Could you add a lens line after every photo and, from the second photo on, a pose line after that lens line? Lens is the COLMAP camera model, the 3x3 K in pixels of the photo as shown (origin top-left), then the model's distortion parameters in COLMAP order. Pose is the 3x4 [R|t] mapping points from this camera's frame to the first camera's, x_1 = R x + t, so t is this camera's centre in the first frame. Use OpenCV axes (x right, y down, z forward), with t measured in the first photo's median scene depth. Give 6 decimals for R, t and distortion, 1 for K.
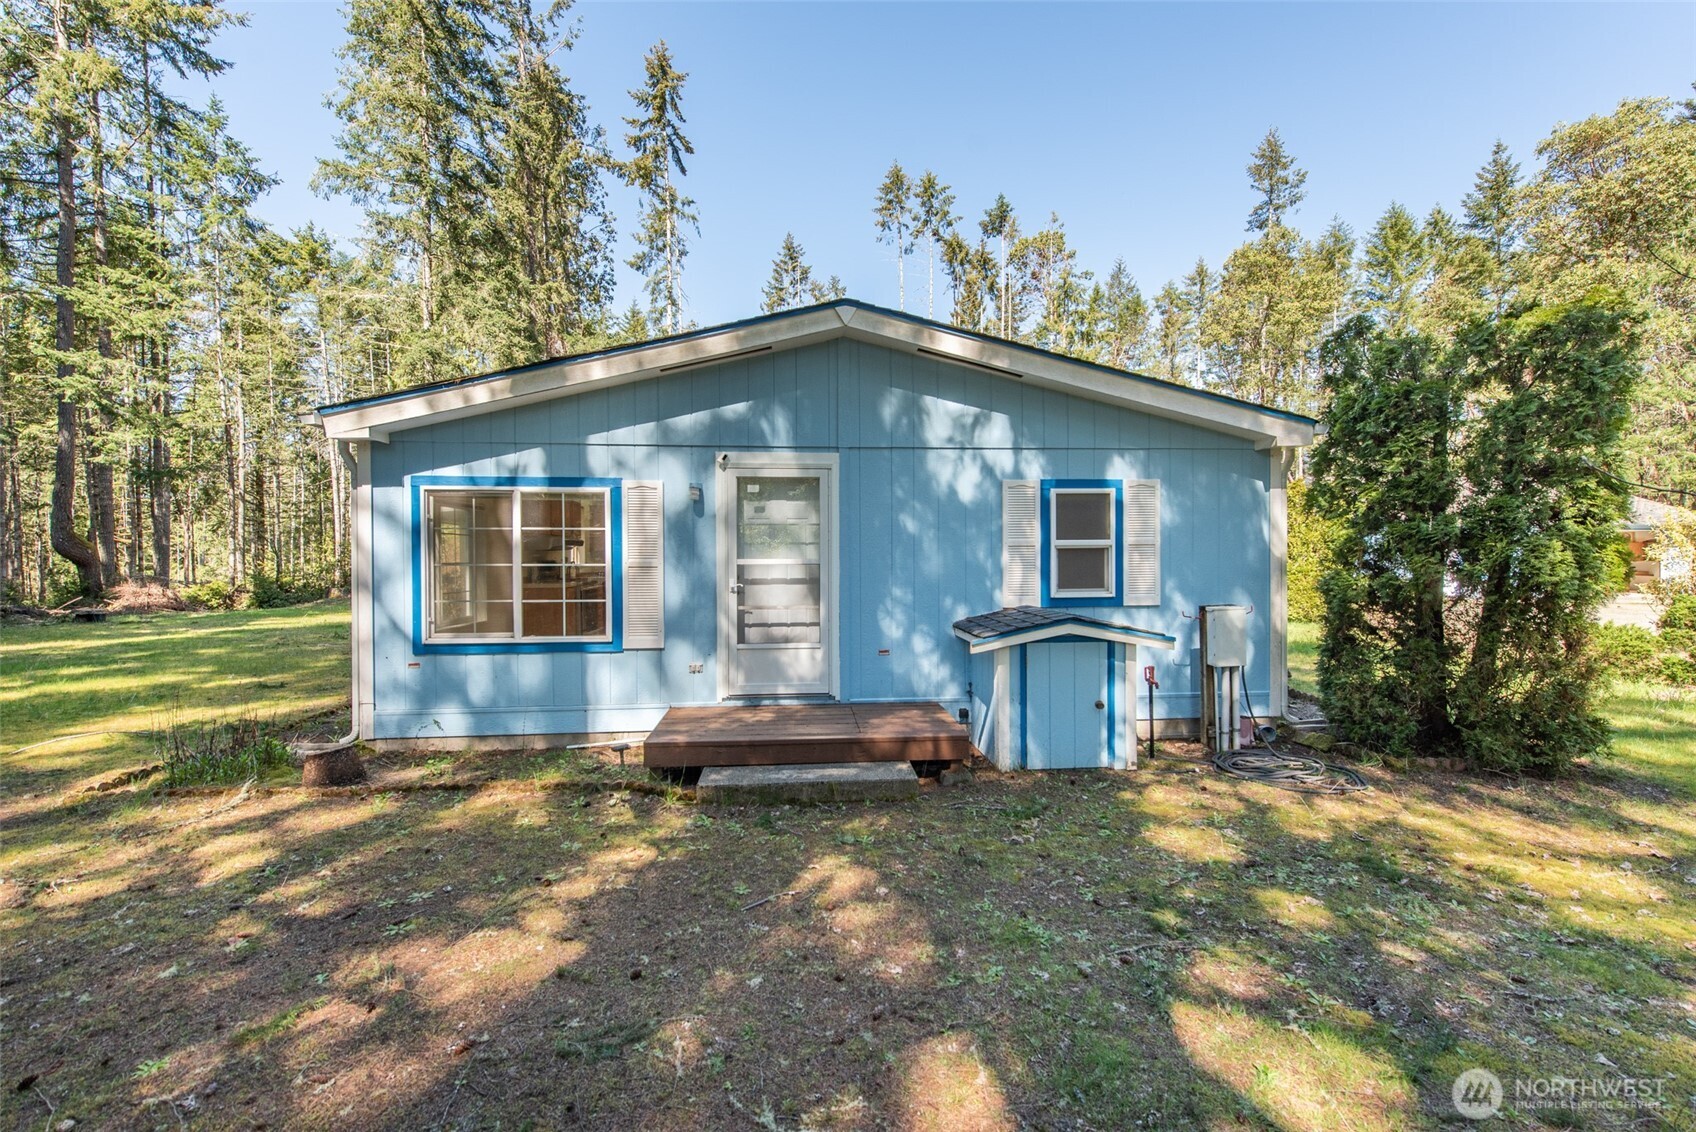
lens RADIAL K [[730.5, 0, 870.7], [0, 730.5, 553.9], [0, 0, 1]] dist [0.011451, -0.001288]
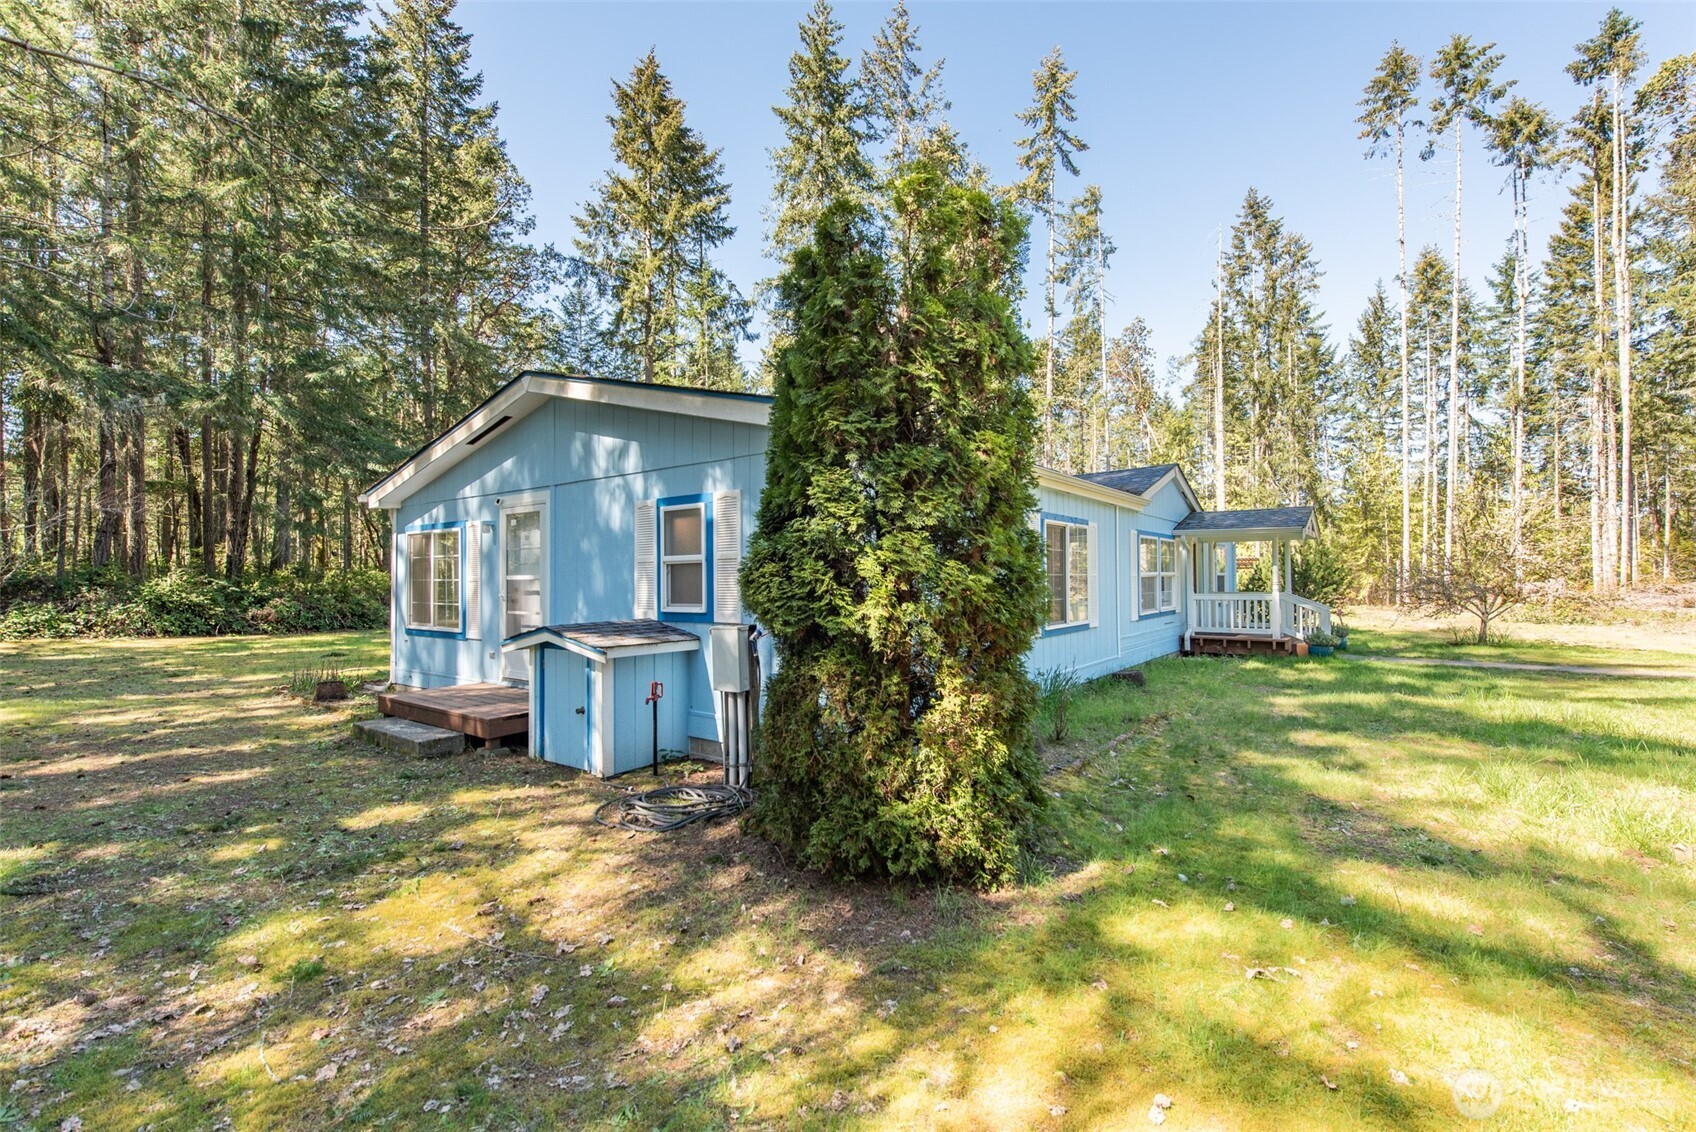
lens RADIAL K [[751.0, 0, 858.0], [0, 751.0, 574.2], [0, 0, 1]] dist [0.004165, -0.000287]
pose [[0.742229, -0.005061, -0.670127, 1.160843], [0.011049, 0.999928, 0.004687, 0.003644], [0.670055, -0.010884, 0.742232, 0.385095]]
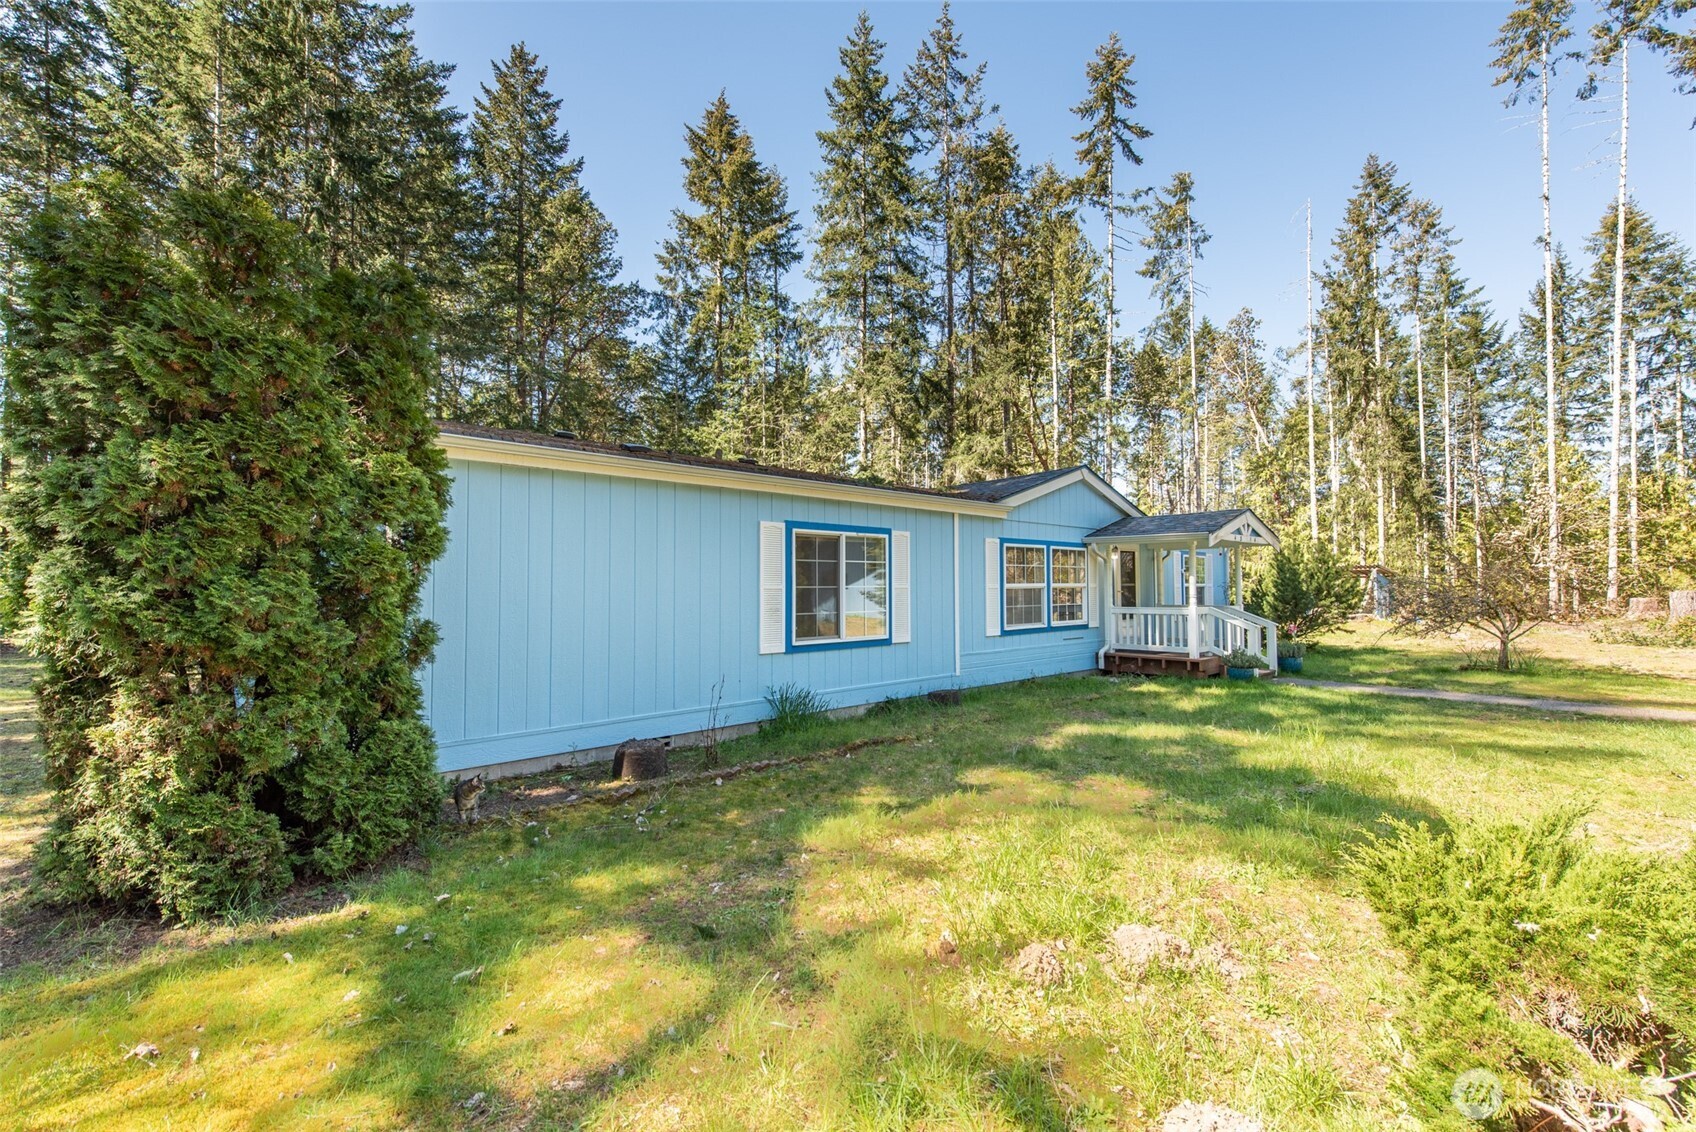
lens RADIAL K [[730.5, 0, 855.4], [0, 730.5, 573.5], [0, 0, 1]] dist [0.011451, -0.001288]
pose [[0.594696, -0.014996, -0.803811, 1.594335], [0.010829, 0.999885, -0.010641, 0.007447], [0.803878, -0.002376, 0.594789, 0.990999]]
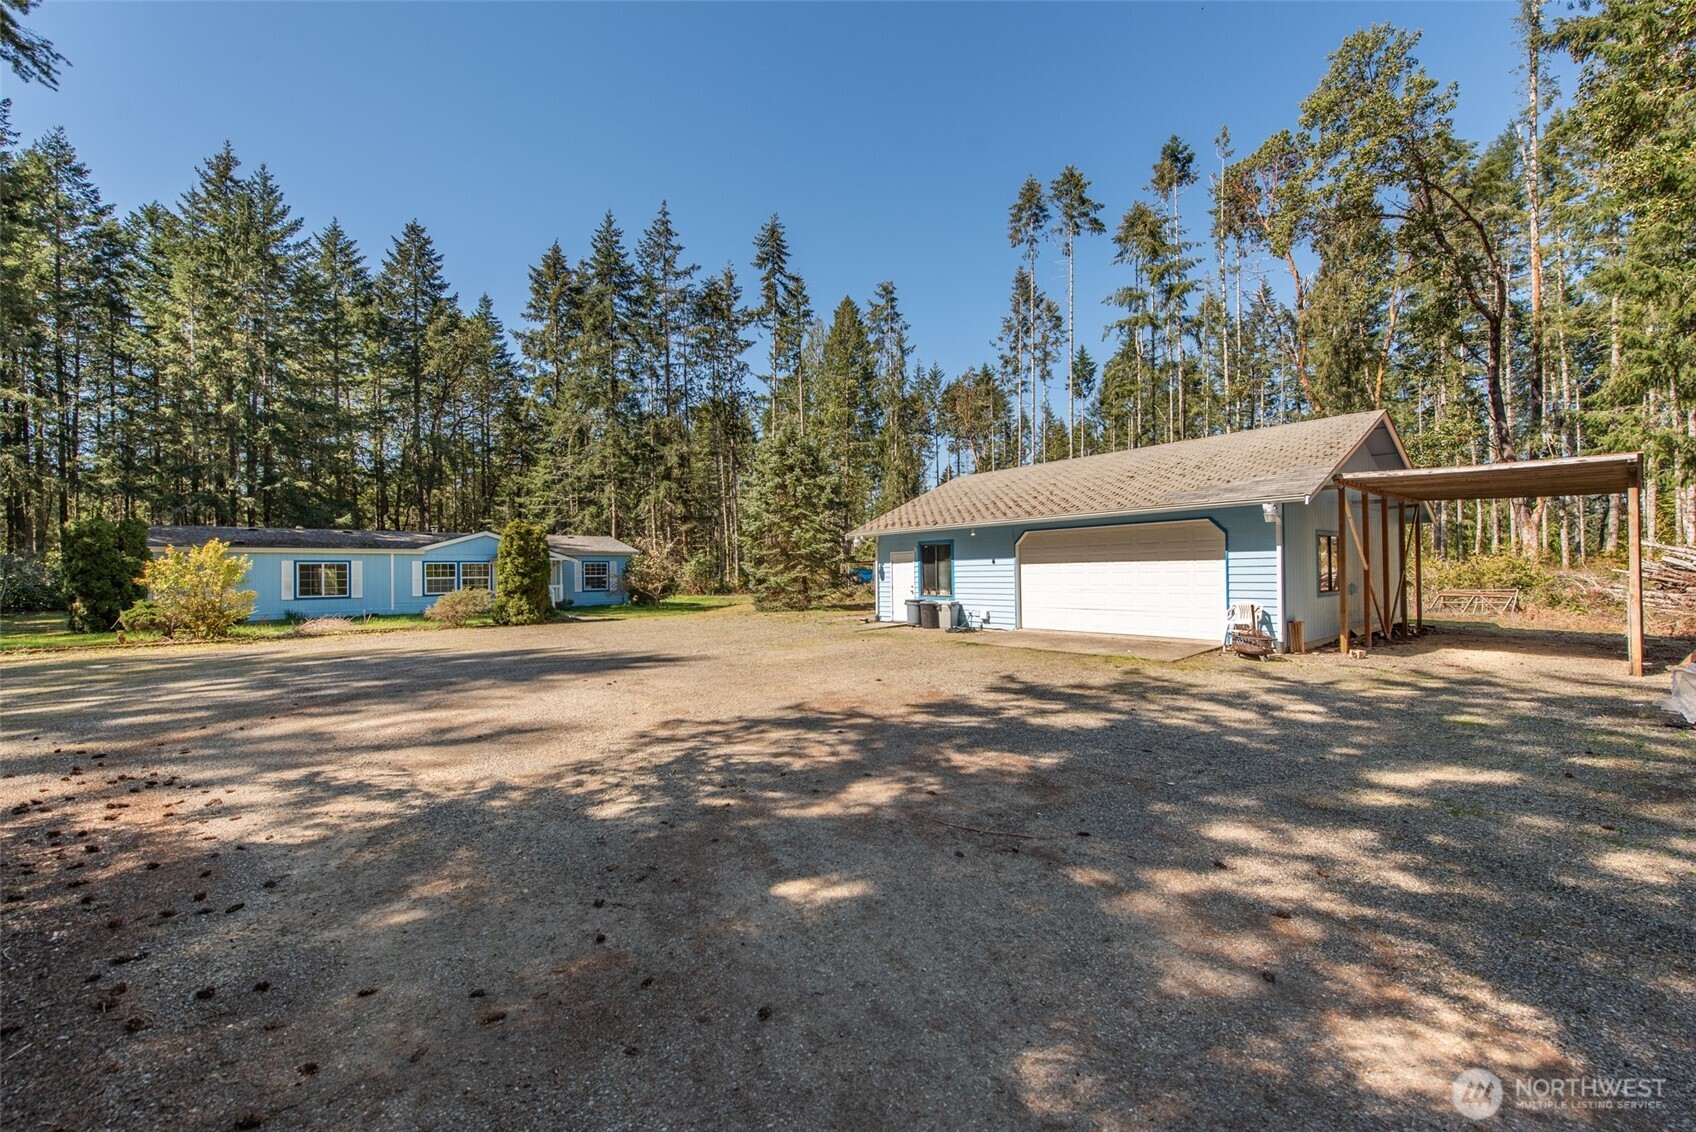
lens RADIAL K [[671.6, 0, 836.5], [0, 671.6, 573.7], [0, 0, 1]] dist [0.008863, -0.001729]
pose [[0.554049, 0.004901, -0.832470, 5.226209], [0.012905, 0.999812, 0.014475, -0.034103], [0.832384, -0.018762, 0.553881, 2.019279]]
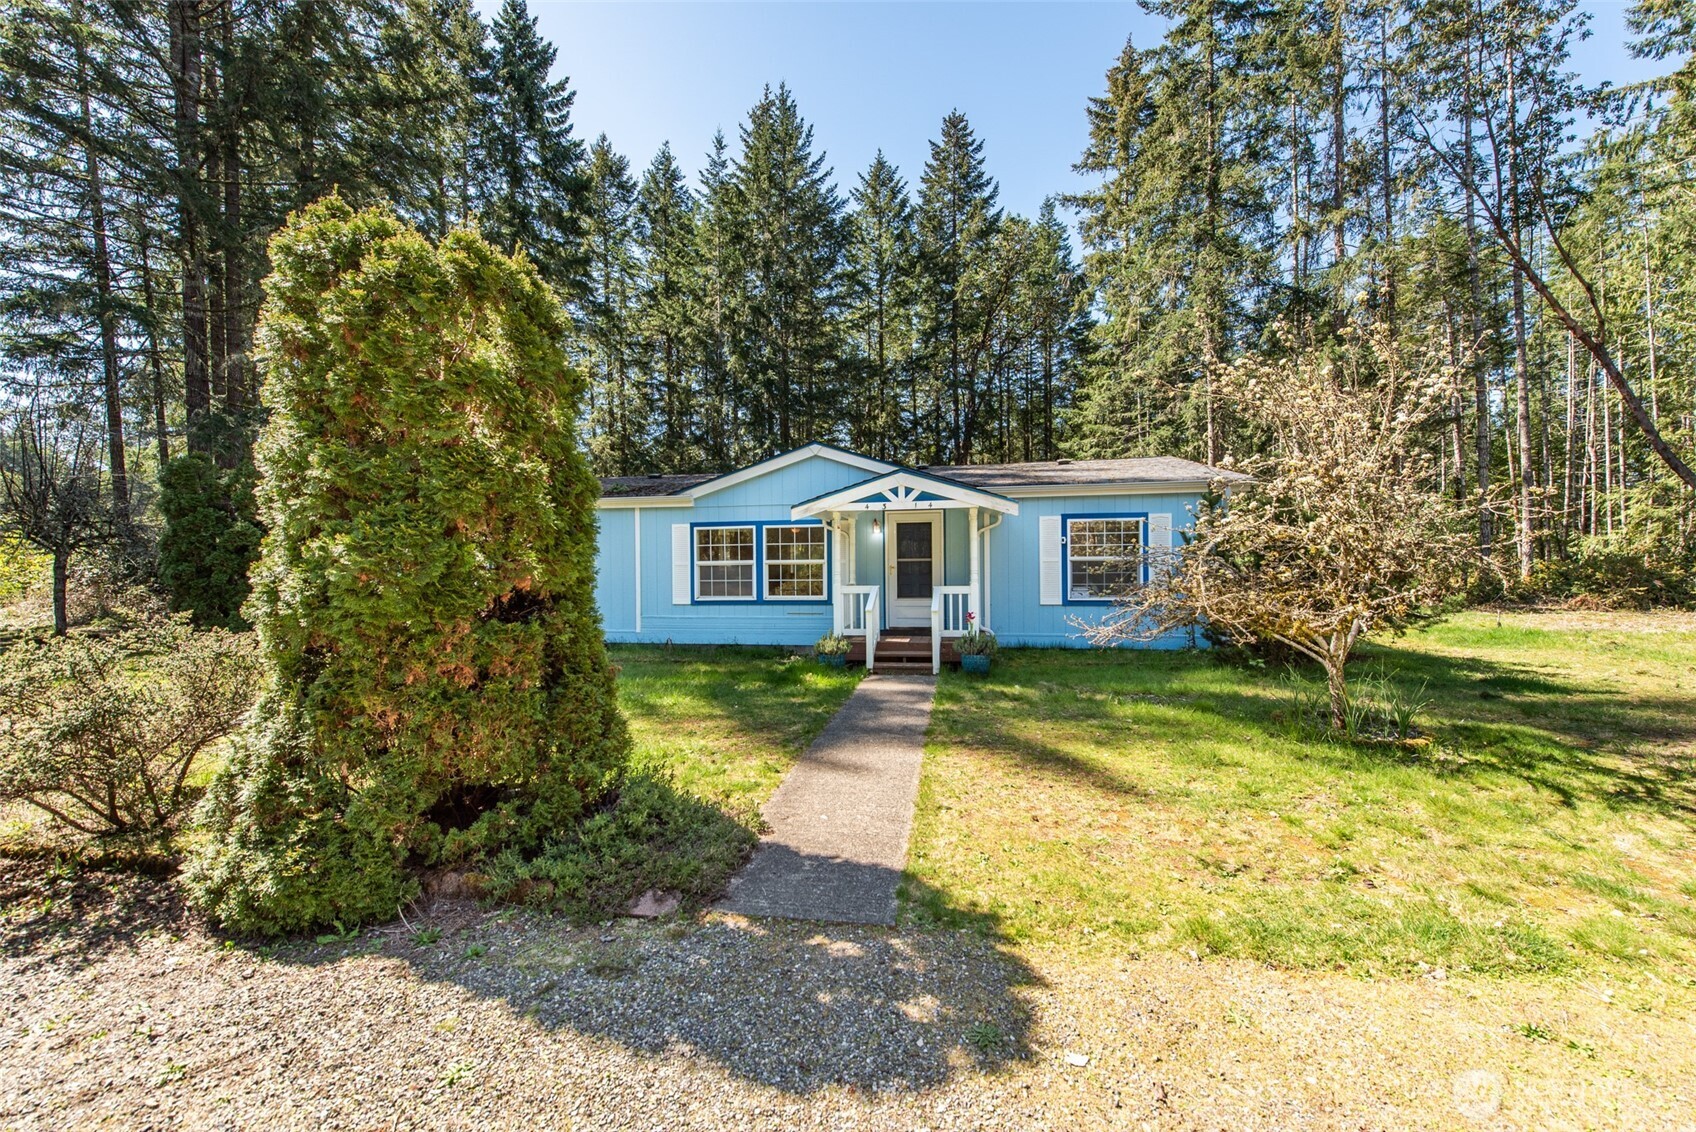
lens RADIAL K [[671.6, 0, 849.8], [0, 671.6, 567.5], [0, 0, 1]] dist [0.008863, -0.001729]
pose [[-0.257295, 0.022848, -0.966063, 2.091204], [0.022800, 0.999586, 0.017569, 0.009932], [0.966064, -0.017506, -0.257709, 3.043172]]
